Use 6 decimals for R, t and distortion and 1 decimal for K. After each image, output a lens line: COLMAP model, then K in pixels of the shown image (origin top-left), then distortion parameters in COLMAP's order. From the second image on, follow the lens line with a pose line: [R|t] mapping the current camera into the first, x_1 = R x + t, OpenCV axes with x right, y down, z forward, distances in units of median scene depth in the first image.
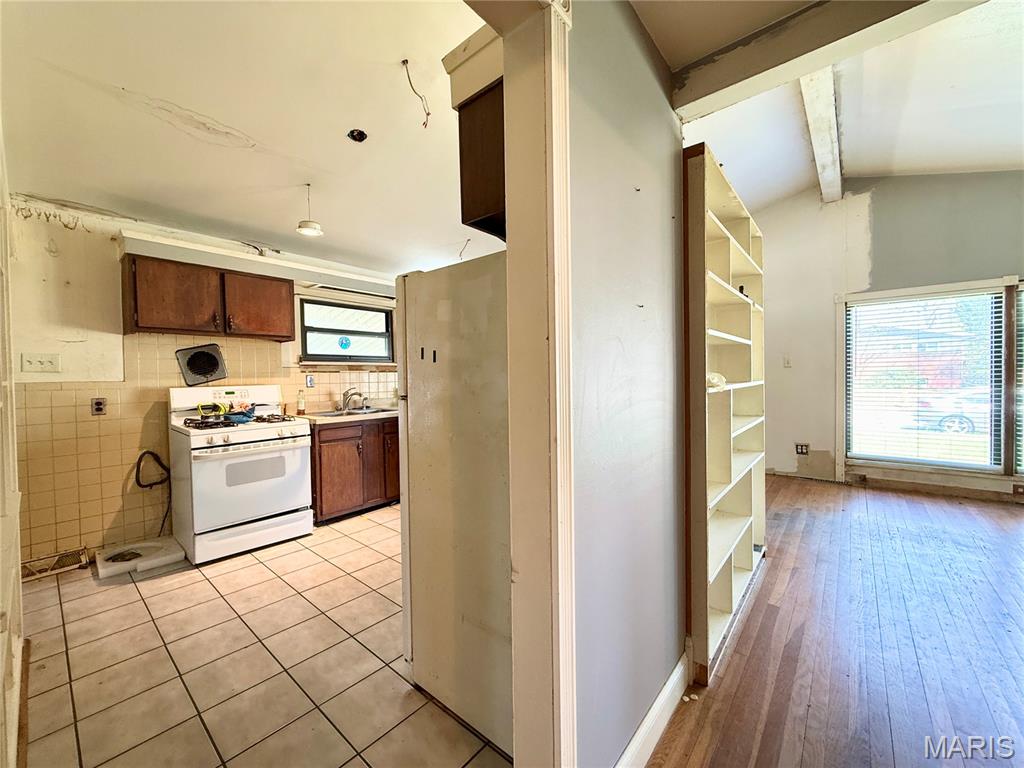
lens RADIAL K [[409.1, 0, 509.4], [0, 409.1, 384.0], [0, 0, 1]] dist [-0.001125, 0.000152]
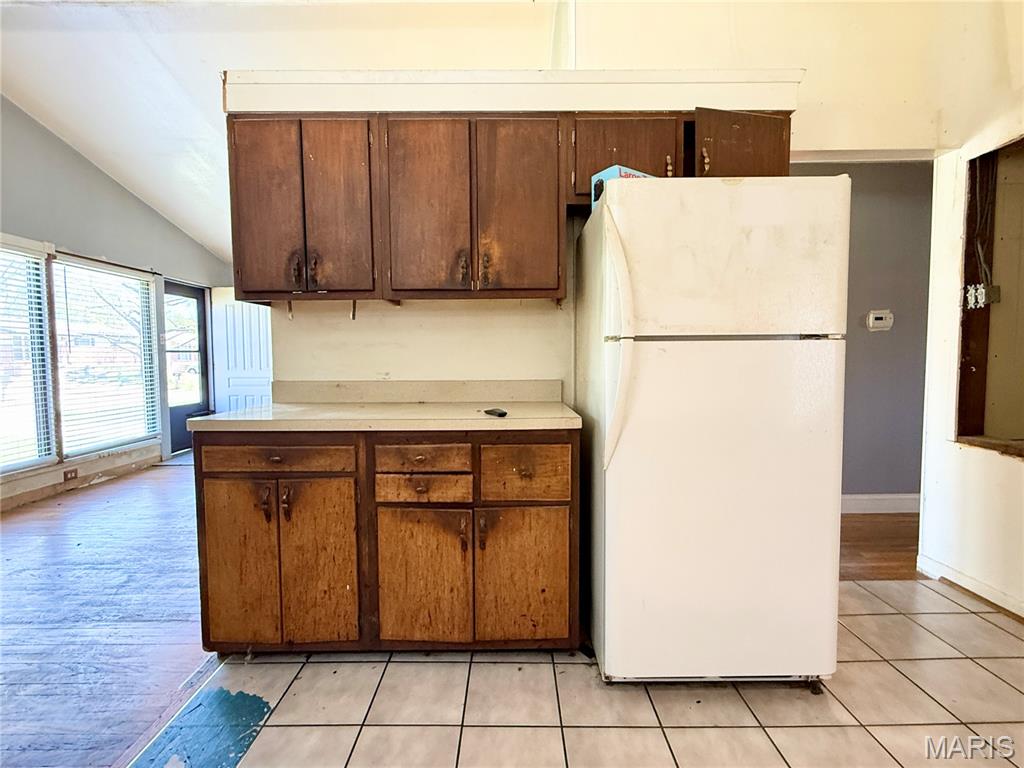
lens RADIAL K [[482.1, 0, 510.0], [0, 482.1, 384.5], [0, 0, 1]] dist [-0.001652, 0.000207]
pose [[-0.646088, -0.022180, 0.762941, -0.282567], [0.035202, 0.997648, 0.058813, 0.022711], [-0.762451, 0.064855, -0.643787, 1.054323]]
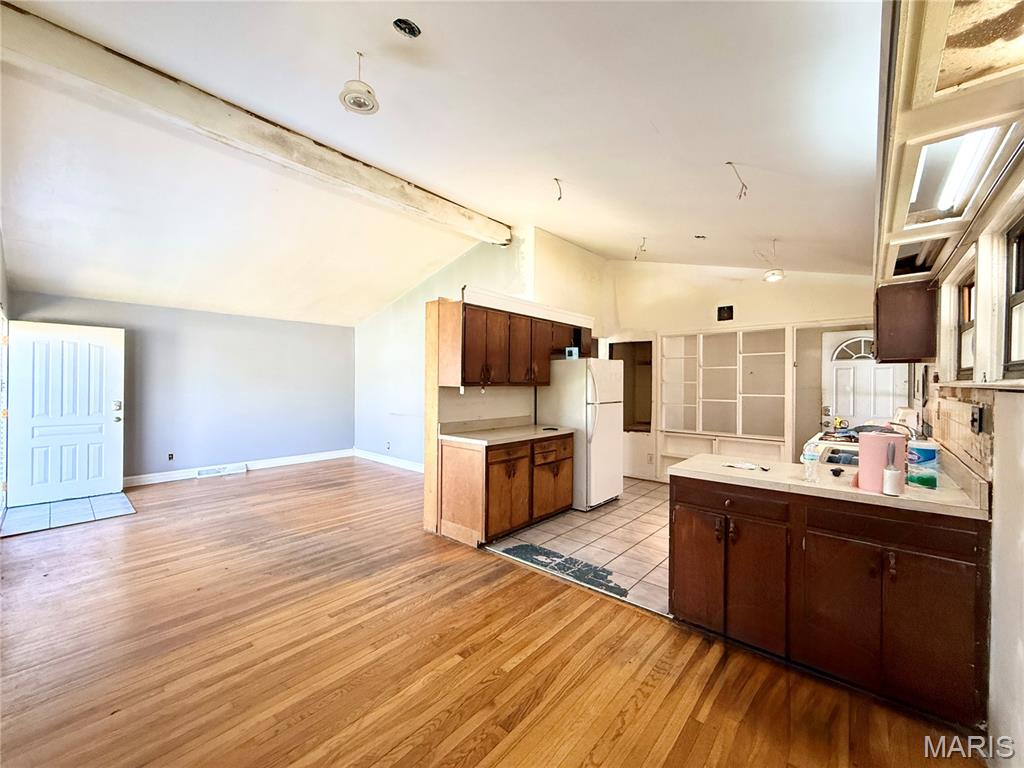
lens RADIAL K [[409.1, 0, 509.3], [0, 409.1, 383.7], [0, 0, 1]] dist [-0.001125, 0.000152]
pose [[-0.999728, 0.010796, 0.020674, 0.242994], [0.011275, 0.999667, 0.023200, -0.088733], [-0.020417, 0.023427, -0.999517, 2.006661]]
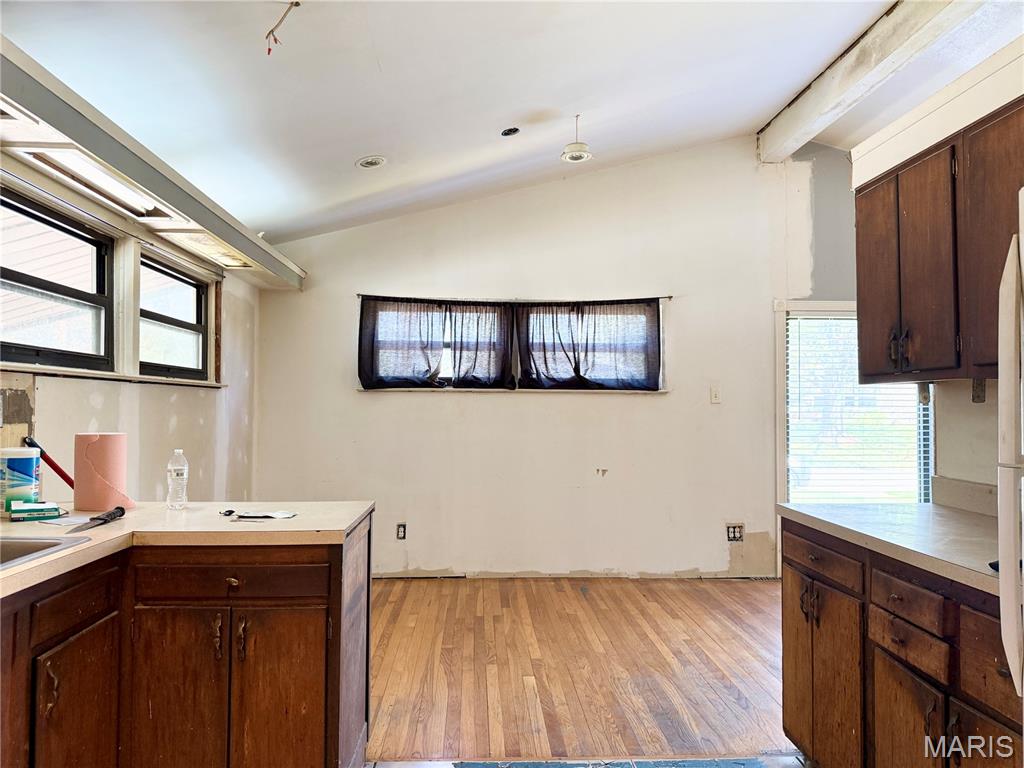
lens RADIAL K [[719.4, 0, 511.9], [0, 719.4, 385.0], [0, 0, 1]] dist [0.050384, -0.057623]
pose [[0.732049, 0.040344, 0.680056, -0.462737], [-0.003103, 0.998432, -0.055891, -0.009532], [-0.681245, 0.038805, 0.731027, 0.585358]]
